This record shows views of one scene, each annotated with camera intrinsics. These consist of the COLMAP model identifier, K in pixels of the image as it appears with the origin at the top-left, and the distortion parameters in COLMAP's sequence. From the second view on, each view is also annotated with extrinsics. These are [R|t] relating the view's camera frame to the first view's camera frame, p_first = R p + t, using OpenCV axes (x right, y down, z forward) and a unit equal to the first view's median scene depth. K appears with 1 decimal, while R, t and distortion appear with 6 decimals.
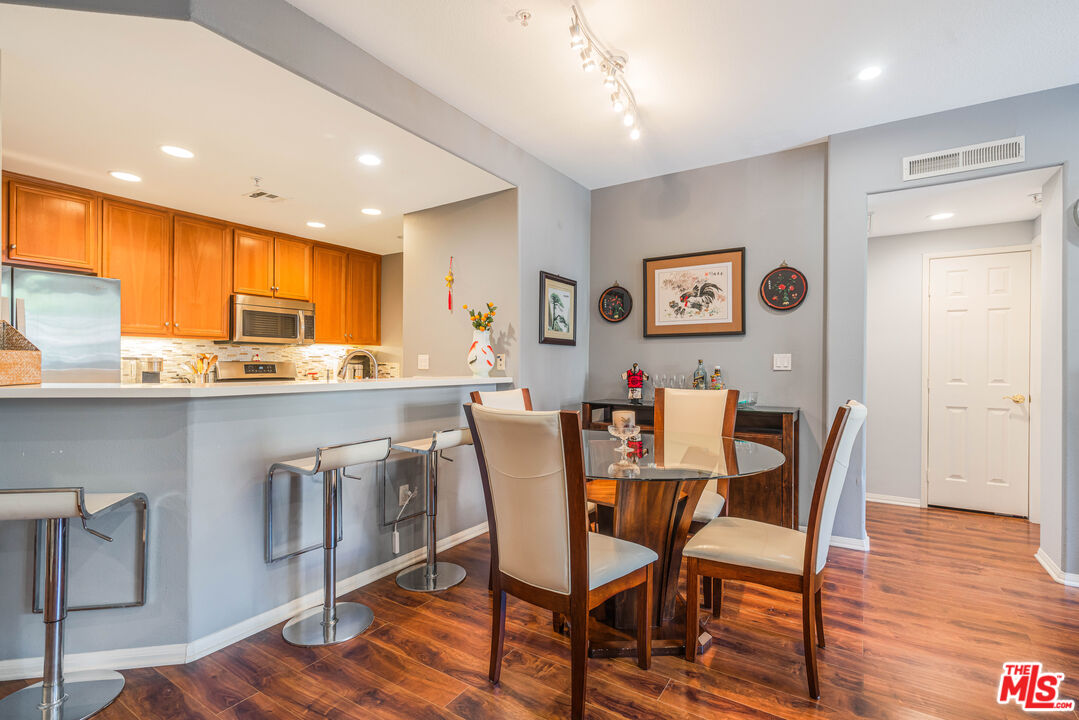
lens RADIAL K [[495.7, 0, 549.1], [0, 495.7, 365.1], [0, 0, 1]] dist [-0.005193, 0.001147]
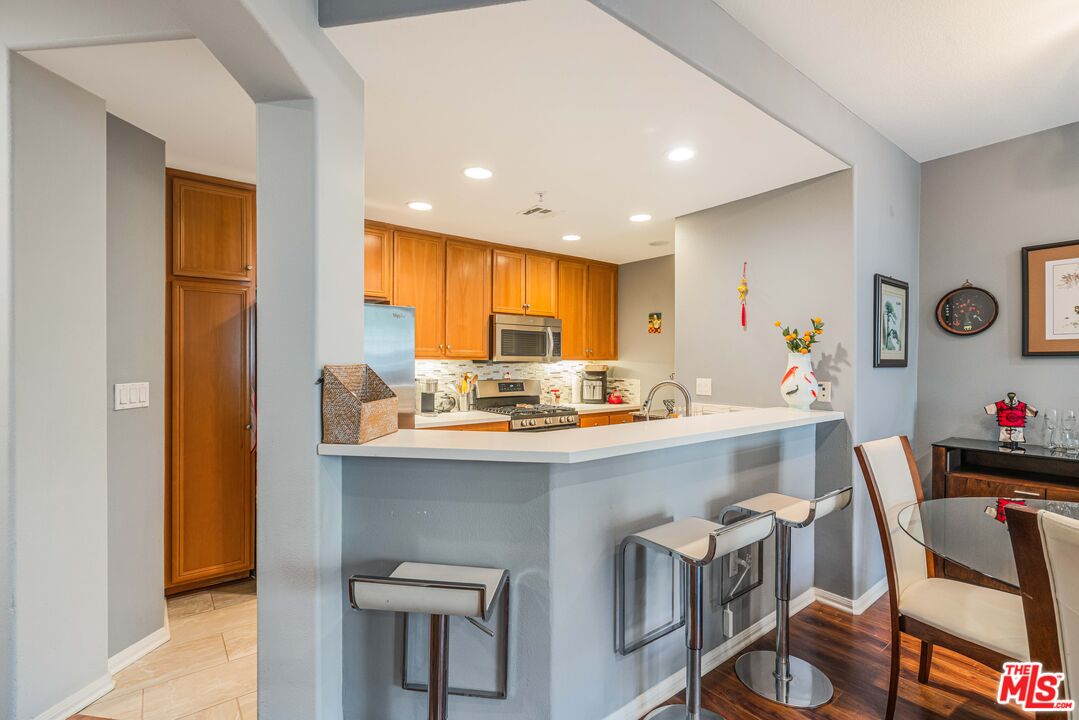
lens RADIAL K [[495.7, 0, 558.5], [0, 495.7, 366.8], [0, 0, 1]] dist [-0.005193, 0.001147]
pose [[0.947968, -0.001662, -0.318361, -0.222251], [0.002046, 0.999998, 0.000871, -0.042903], [0.318359, -0.001477, 0.947969, 0.104769]]
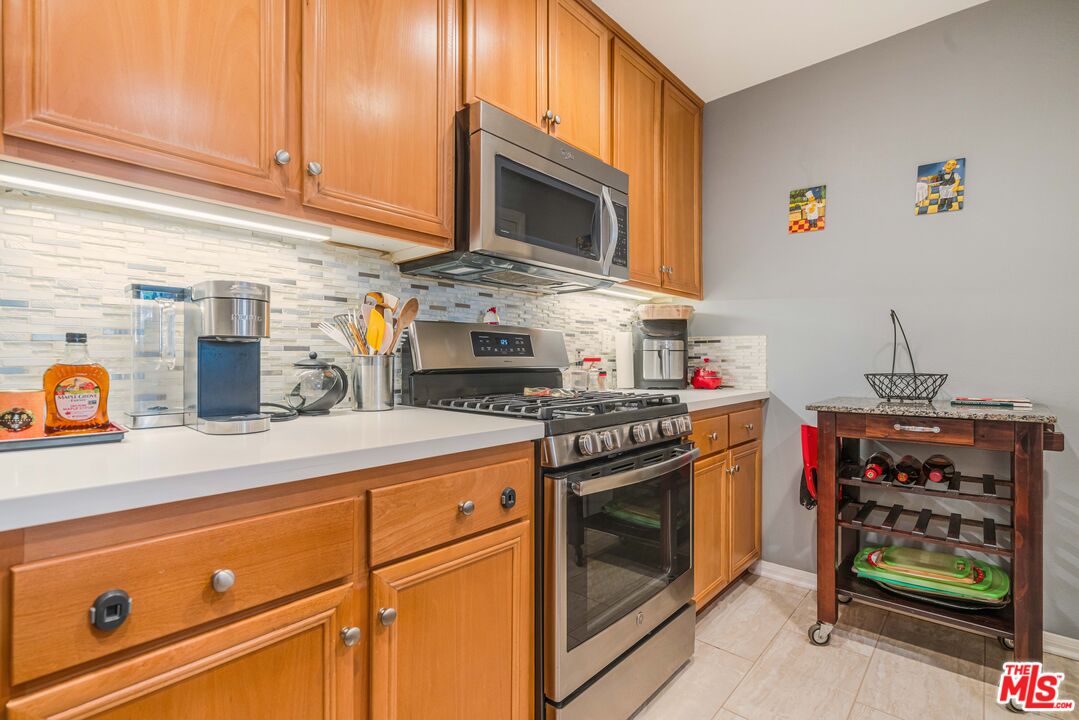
lens RADIAL K [[495.7, 0, 545.0], [0, 495.7, 364.2], [0, 0, 1]] dist [-0.005193, 0.001147]
pose [[0.985574, -0.008349, -0.169038, -0.618514], [0.008117, 0.999965, -0.002065, 0.029772], [0.169050, 0.000664, 0.985607, 0.798961]]
